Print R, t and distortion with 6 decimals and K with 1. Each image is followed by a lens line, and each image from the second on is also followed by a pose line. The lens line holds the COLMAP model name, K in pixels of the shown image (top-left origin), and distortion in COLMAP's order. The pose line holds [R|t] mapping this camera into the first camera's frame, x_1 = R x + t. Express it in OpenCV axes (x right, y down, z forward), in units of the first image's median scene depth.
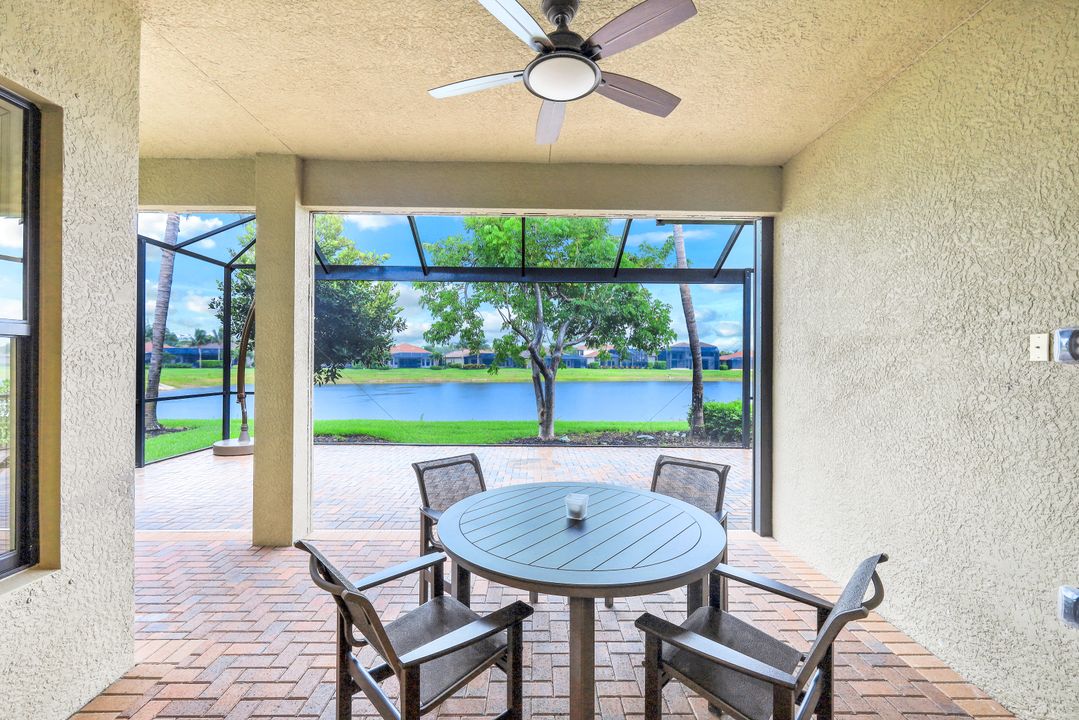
lens RADIAL K [[442.2, 0, 536.9], [0, 442.2, 361.3], [0, 0, 1]] dist [-0.003284, 0.000005]
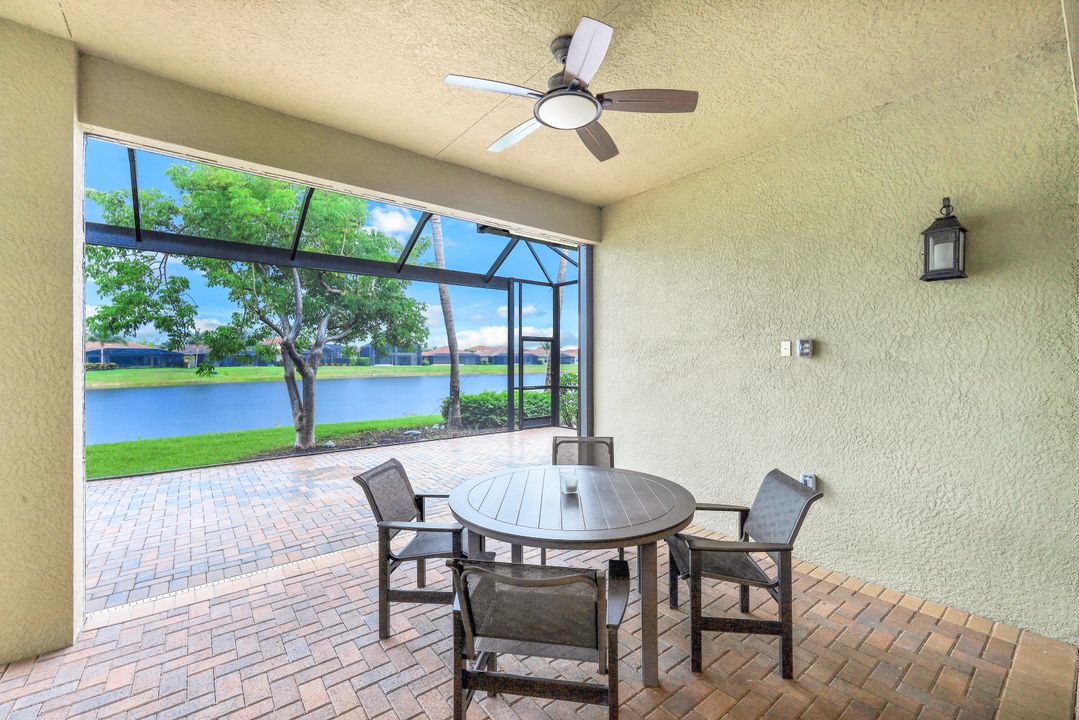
lens RADIAL K [[442.2, 0, 530.8], [0, 442.2, 358.7], [0, 0, 1]] dist [-0.003284, 0.000005]
pose [[0.798213, -0.006777, 0.602337, -0.196564], [0.005166, 0.999977, 0.004405, -0.000756], [-0.602353, -0.000405, 0.798230, 0.038518]]
